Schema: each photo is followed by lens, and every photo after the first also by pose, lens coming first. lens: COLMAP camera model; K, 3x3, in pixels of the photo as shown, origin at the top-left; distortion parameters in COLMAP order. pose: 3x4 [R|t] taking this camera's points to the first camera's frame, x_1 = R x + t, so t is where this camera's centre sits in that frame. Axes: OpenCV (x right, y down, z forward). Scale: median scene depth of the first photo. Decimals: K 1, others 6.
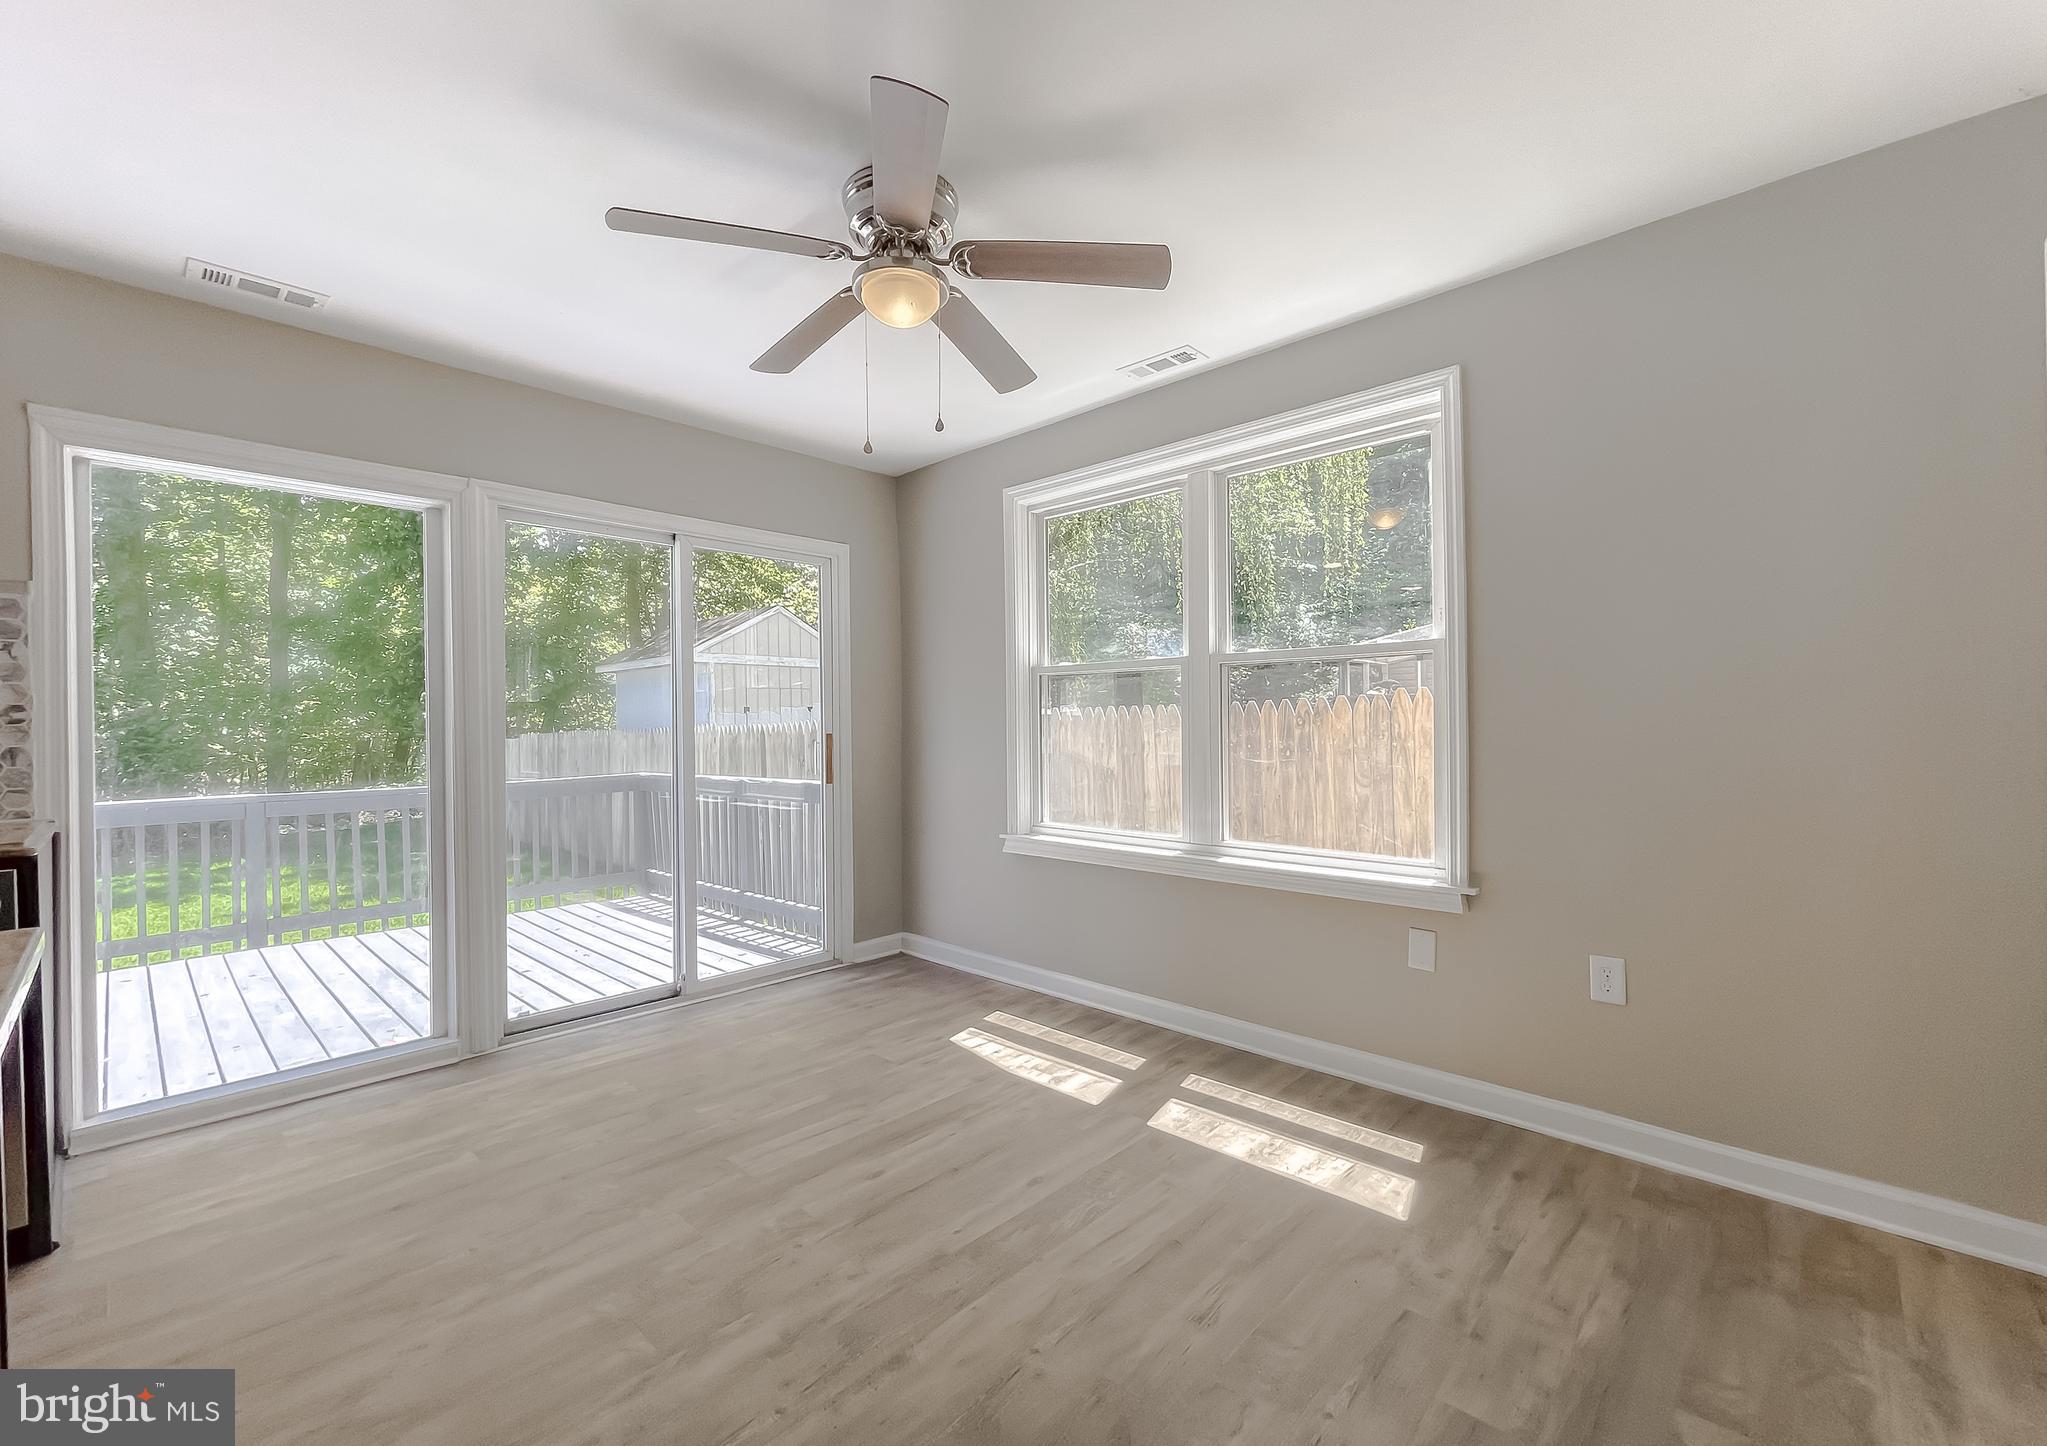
lens RADIAL K [[856.2, 0, 1017.7], [0, 856.2, 726.2], [0, 0, 1]] dist [0.002271, 0.000140]
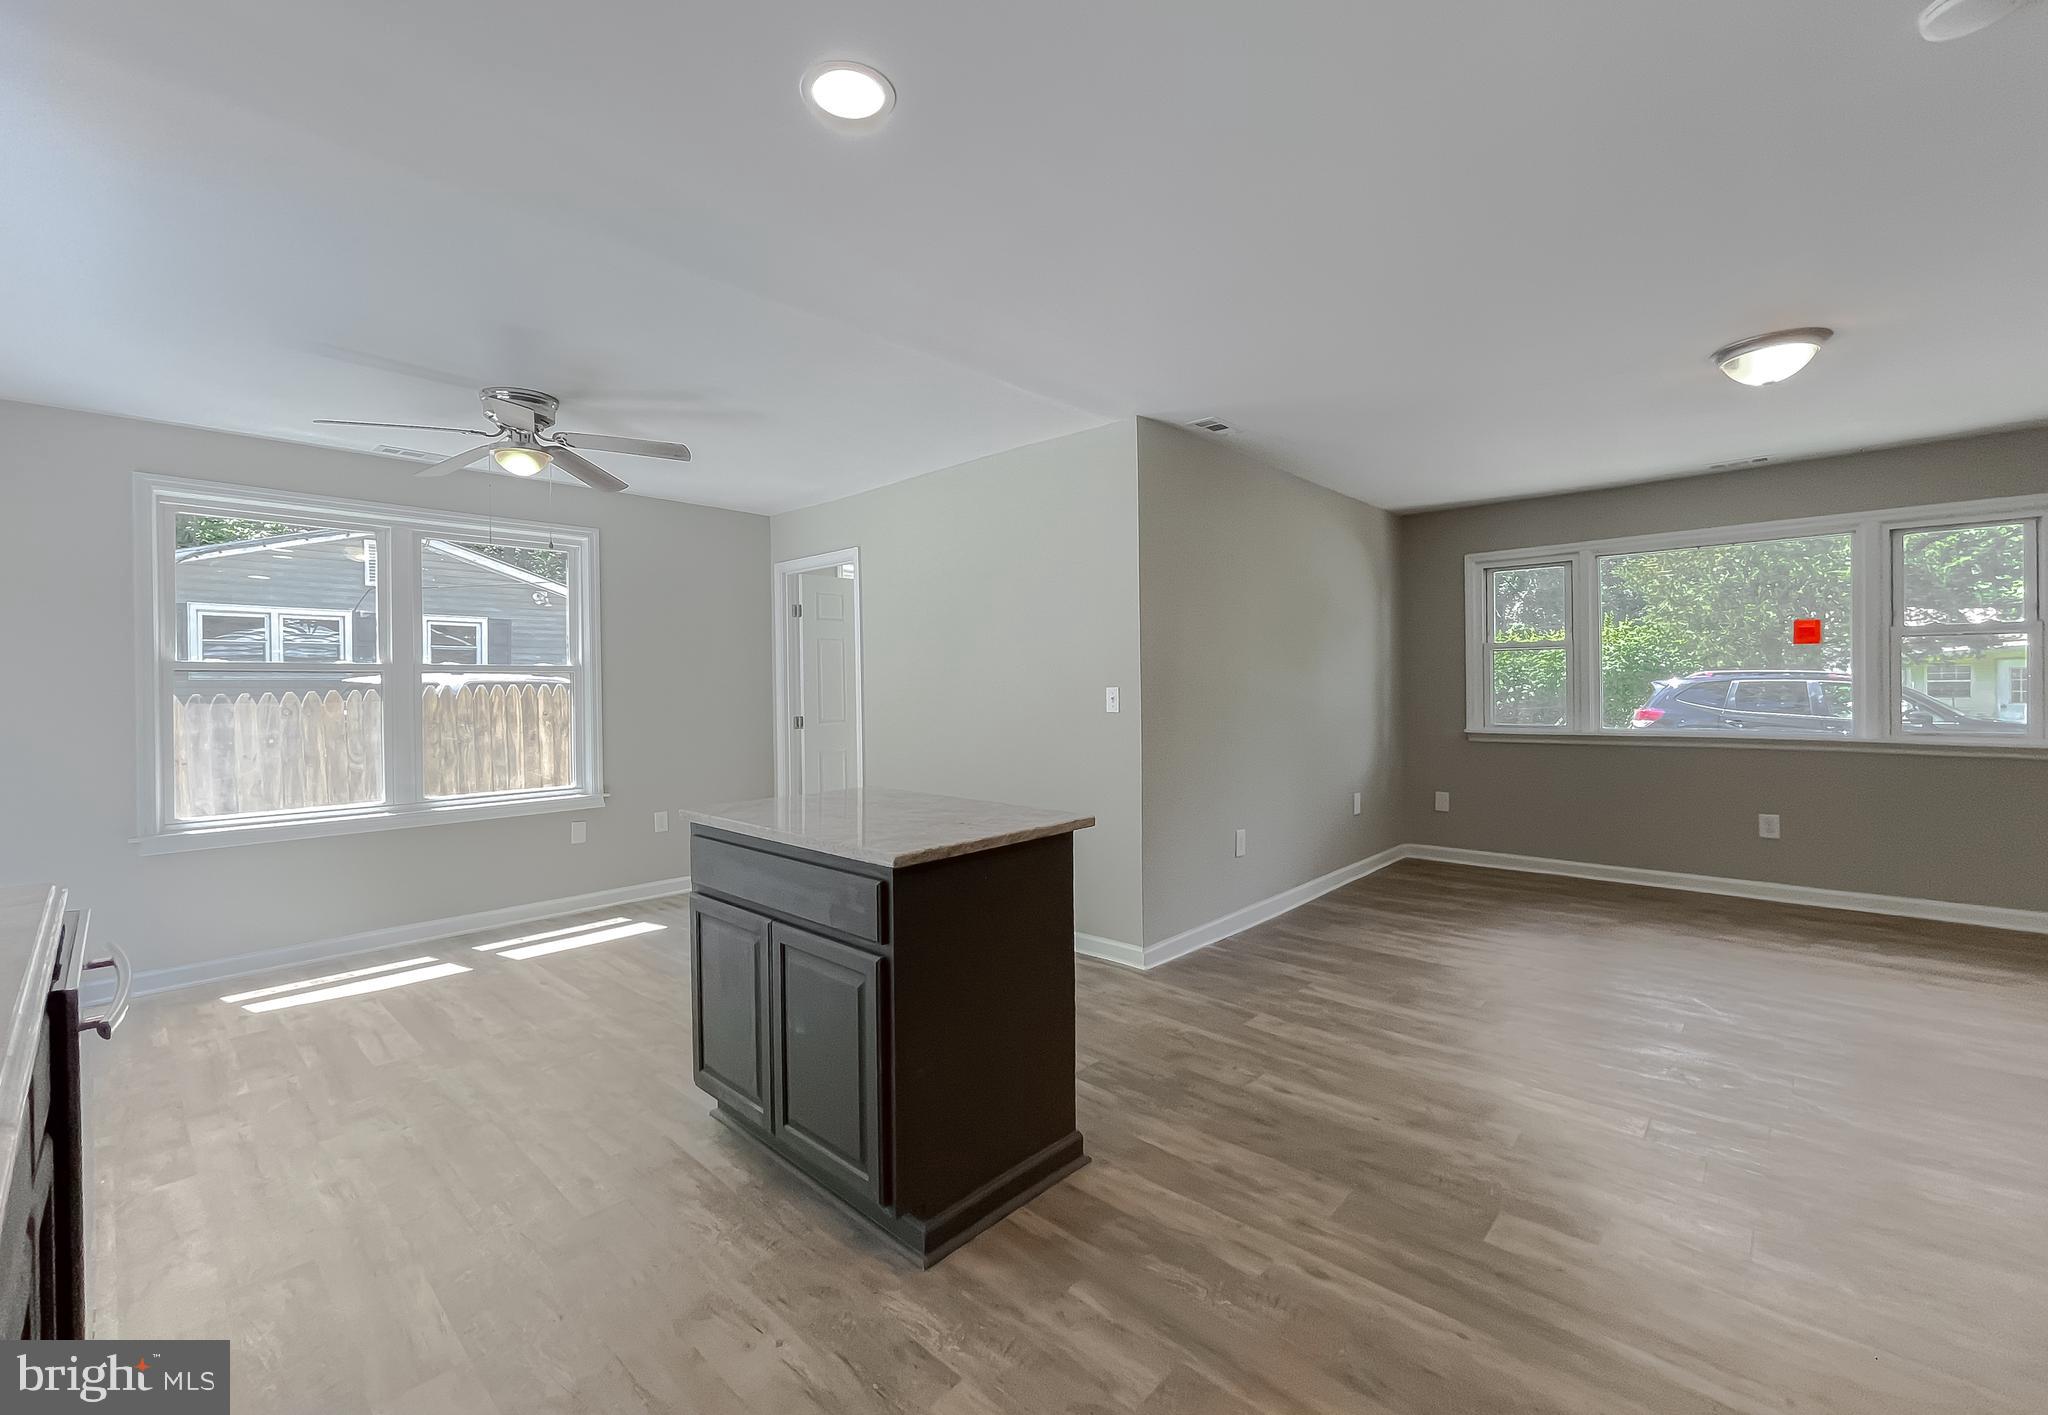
lens RADIAL K [[860.7, 0, 1024.0], [0, 860.7, 689.3], [0, 0, 1]] dist [-0.011709, 0.005732]
pose [[-0.011681, 0.007260, 0.999905, -1.319050], [0.014800, 0.999865, -0.007087, -0.022132], [-0.999822, 0.014715, -0.011787, 0.044376]]
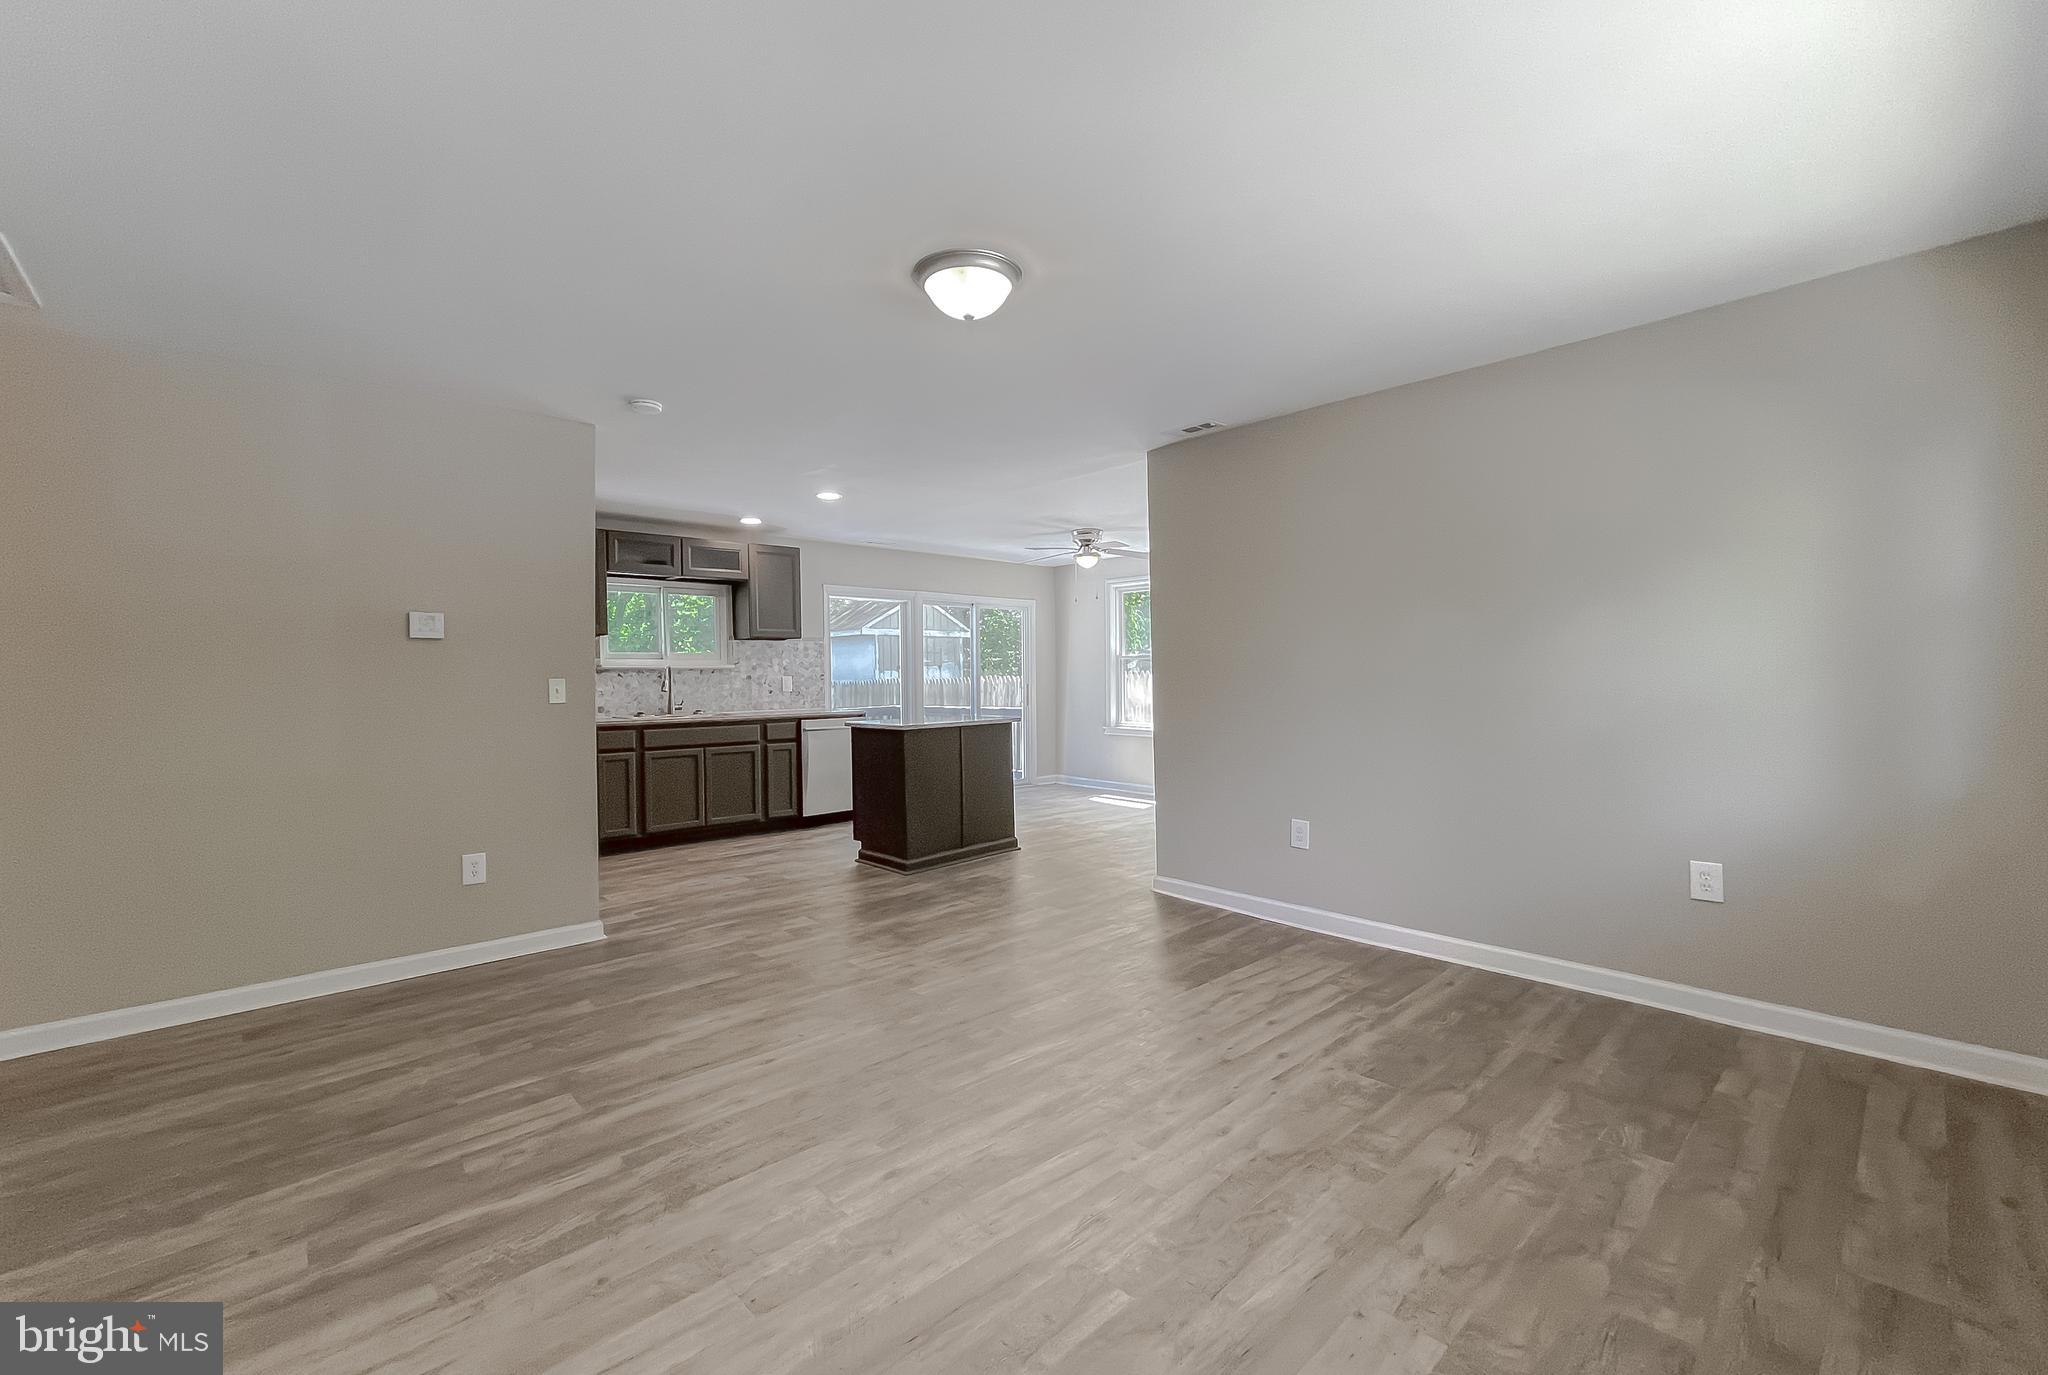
lens RADIAL K [[846.7, 0, 997.3], [0, 846.7, 677.4], [0, 0, 1]] dist [-0.000549, -0.000188]
pose [[0.996029, 0.000574, -0.089022, -0.140344], [-0.000617, 1.000000, -0.000461, -0.011748], [0.089022, 0.000514, 0.996030, -1.837137]]
